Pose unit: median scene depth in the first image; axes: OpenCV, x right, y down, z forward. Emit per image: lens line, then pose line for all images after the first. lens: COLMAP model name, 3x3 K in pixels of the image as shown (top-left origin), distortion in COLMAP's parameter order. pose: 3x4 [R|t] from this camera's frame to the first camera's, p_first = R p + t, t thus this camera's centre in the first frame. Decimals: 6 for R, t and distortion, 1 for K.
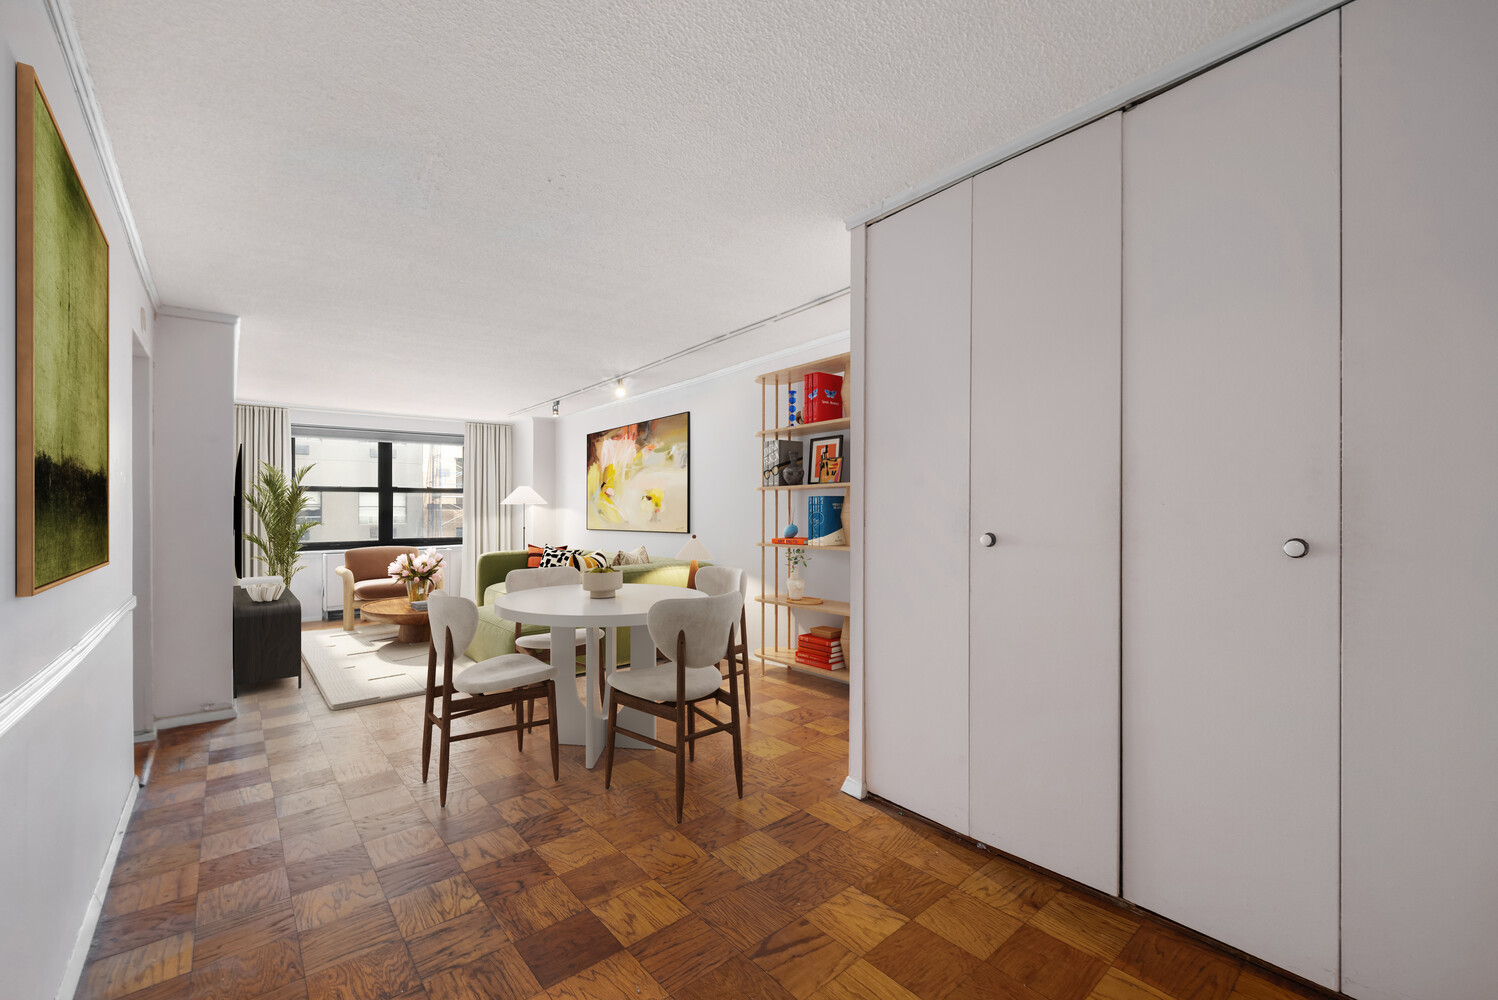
lens RADIAL K [[625.1, 0, 747.9], [0, 625.1, 508.3], [0, 0, 1]] dist [0.004904, -0.000307]
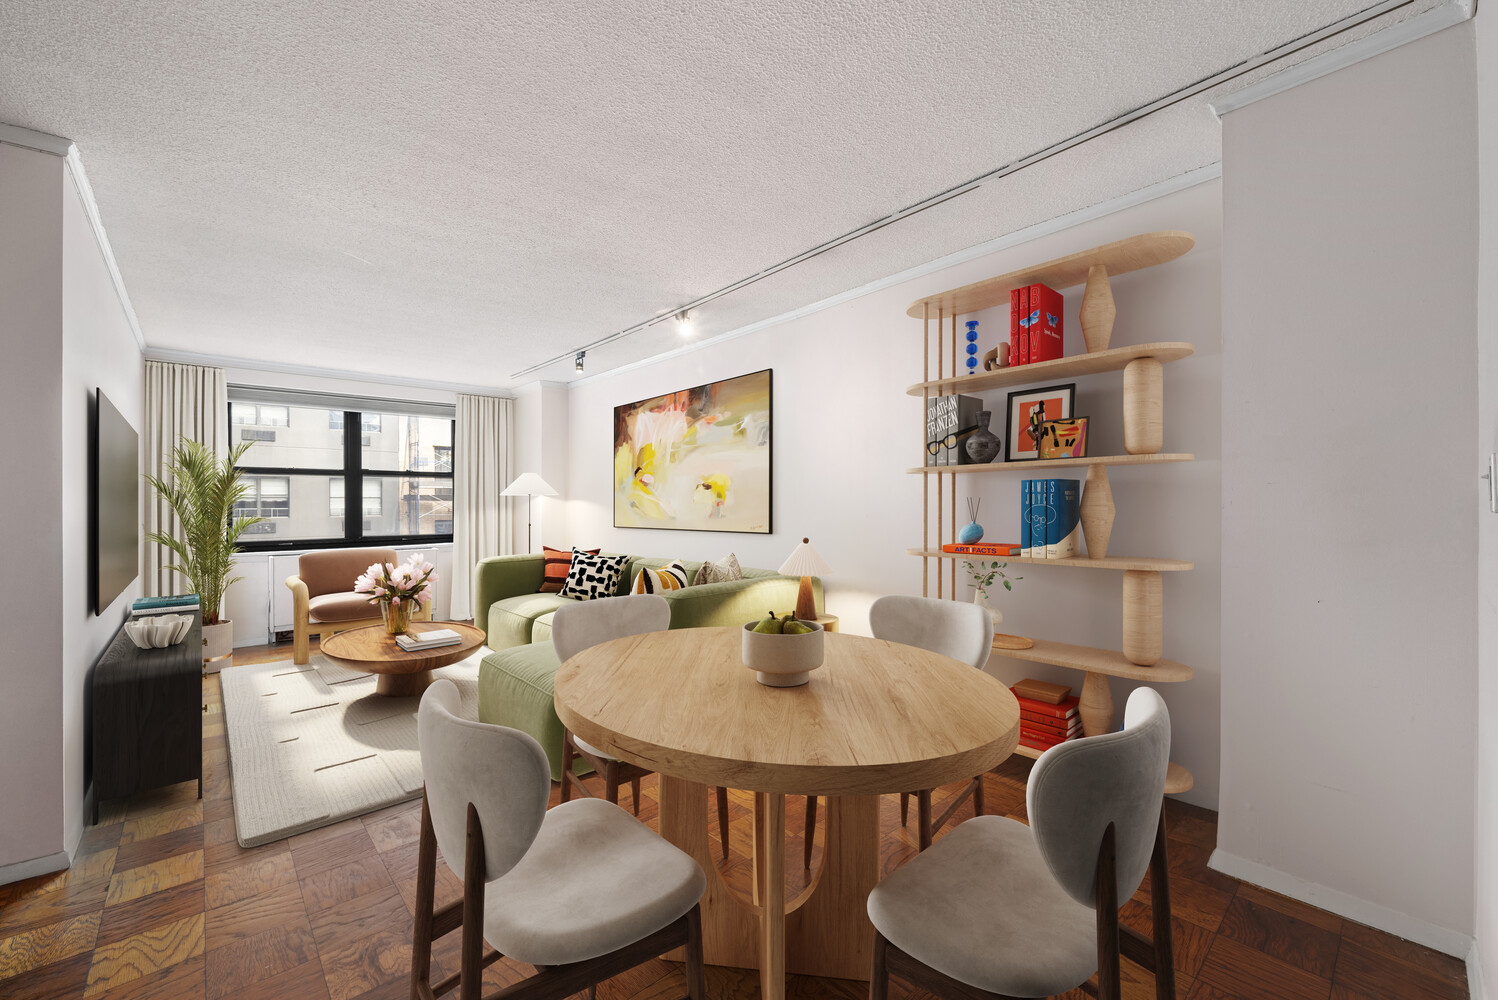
lens RADIAL K [[625.1, 0, 746.4], [0, 625.1, 508.3], [0, 0, 1]] dist [0.004904, -0.000307]
pose [[0.999594, 0.006663, 0.027705, -0.143408], [-0.006805, 0.999964, 0.005021, 0.006141], [-0.027671, -0.005207, 0.999604, 0.264074]]
